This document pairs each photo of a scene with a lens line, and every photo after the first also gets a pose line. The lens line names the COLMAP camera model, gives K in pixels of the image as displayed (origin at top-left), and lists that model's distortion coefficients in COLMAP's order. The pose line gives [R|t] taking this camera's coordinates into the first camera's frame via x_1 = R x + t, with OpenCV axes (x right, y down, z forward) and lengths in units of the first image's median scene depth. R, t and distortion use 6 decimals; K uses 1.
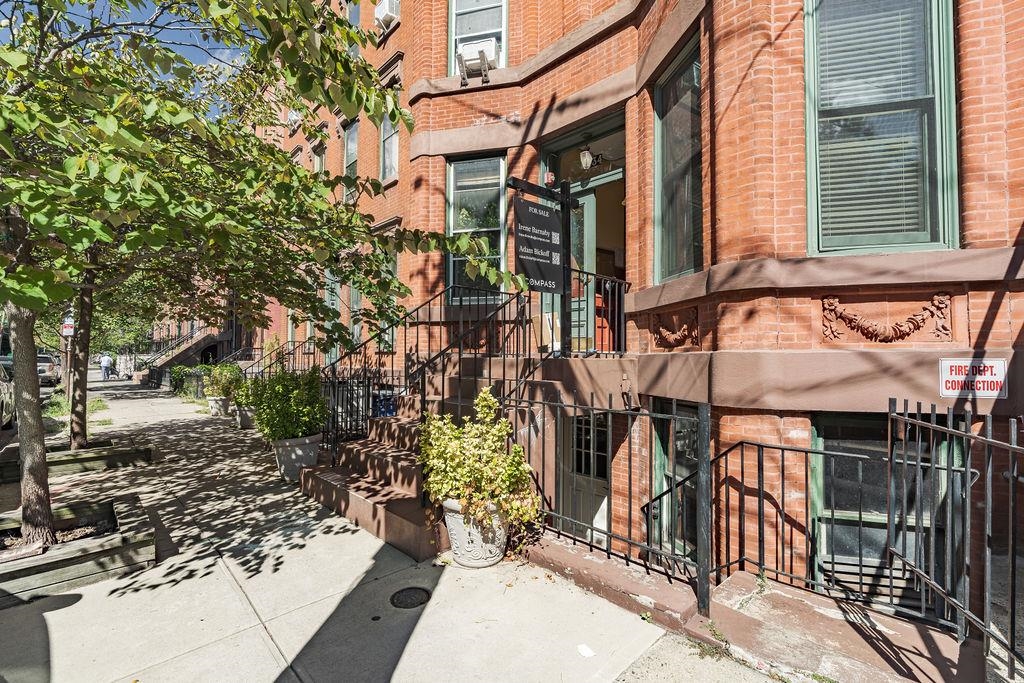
lens RADIAL K [[466.7, 0, 511.6], [0, 466.7, 344.5], [0, 0, 1]] dist [-0.000928, 0.000730]
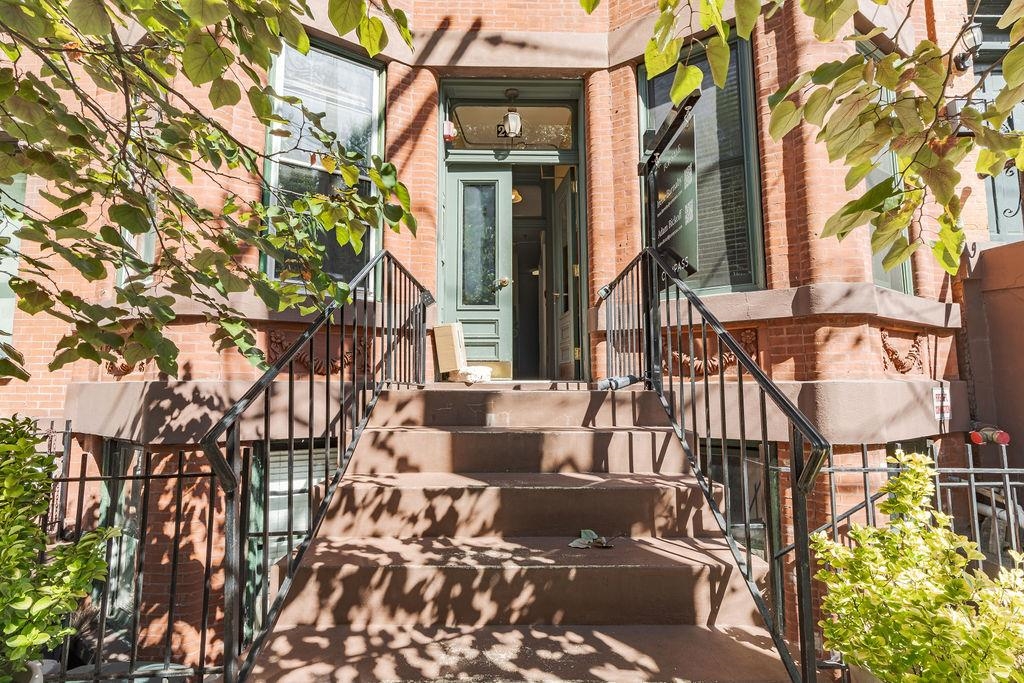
lens RADIAL K [[466.7, 0, 511.6], [0, 466.7, 344.5], [0, 0, 1]] dist [-0.000928, 0.000730]
pose [[0.687915, 0.062497, 0.723096, -0.417831], [-0.015972, 0.997348, -0.071006, 0.012116], [-0.725616, 0.037296, 0.687088, 0.576001]]
